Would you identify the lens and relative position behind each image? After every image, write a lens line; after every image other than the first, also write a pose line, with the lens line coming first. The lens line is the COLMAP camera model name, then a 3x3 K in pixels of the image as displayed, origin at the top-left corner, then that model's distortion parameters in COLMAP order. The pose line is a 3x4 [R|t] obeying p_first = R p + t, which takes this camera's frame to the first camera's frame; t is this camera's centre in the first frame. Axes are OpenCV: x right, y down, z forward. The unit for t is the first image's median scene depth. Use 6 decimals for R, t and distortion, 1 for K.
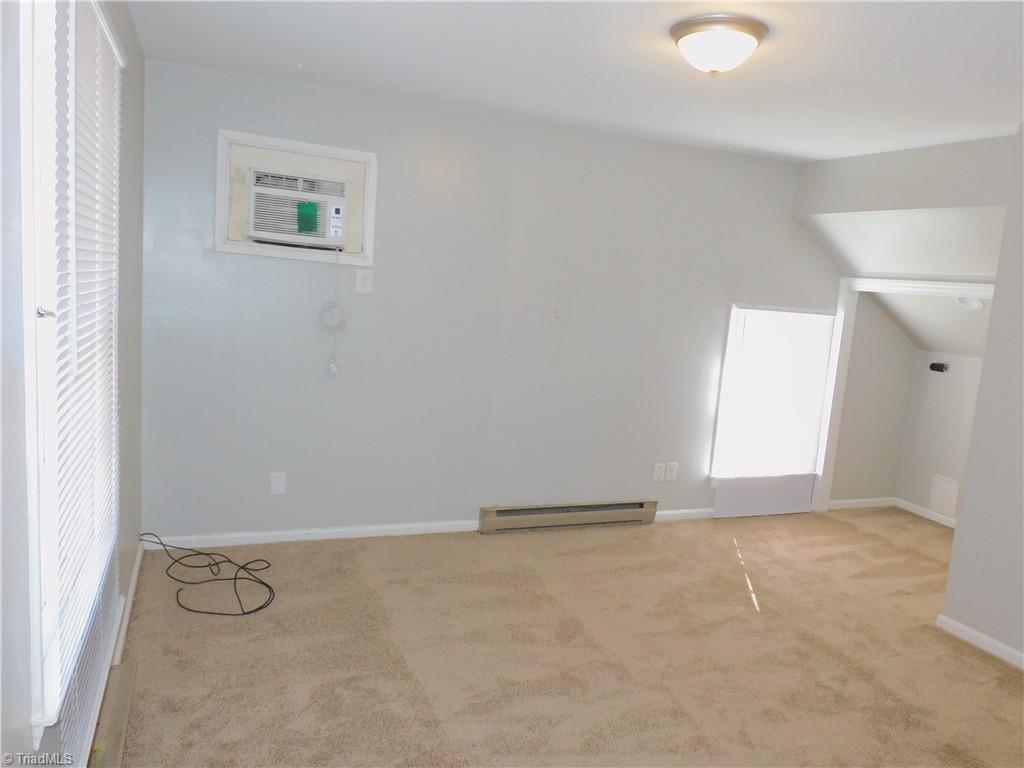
lens RADIAL K [[724.6, 0, 514.0], [0, 724.6, 383.3], [0, 0, 1]] dist [-0.014503, 0.000956]
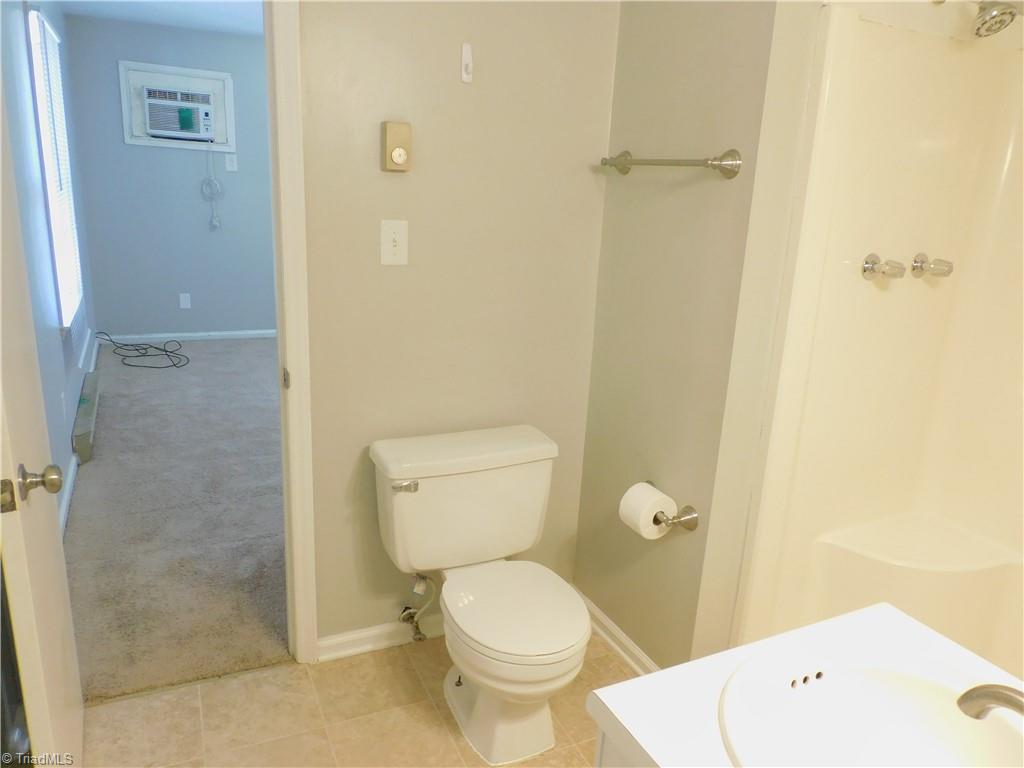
lens RADIAL K [[724.6, 0, 510.1], [0, 724.6, 385.5], [0, 0, 1]] dist [-0.014503, 0.000956]
pose [[0.997662, -0.044010, 0.052284, 0.285433], [0.036352, 0.989578, 0.139331, 0.134882], [-0.057871, -0.137104, 0.988865, -0.601721]]
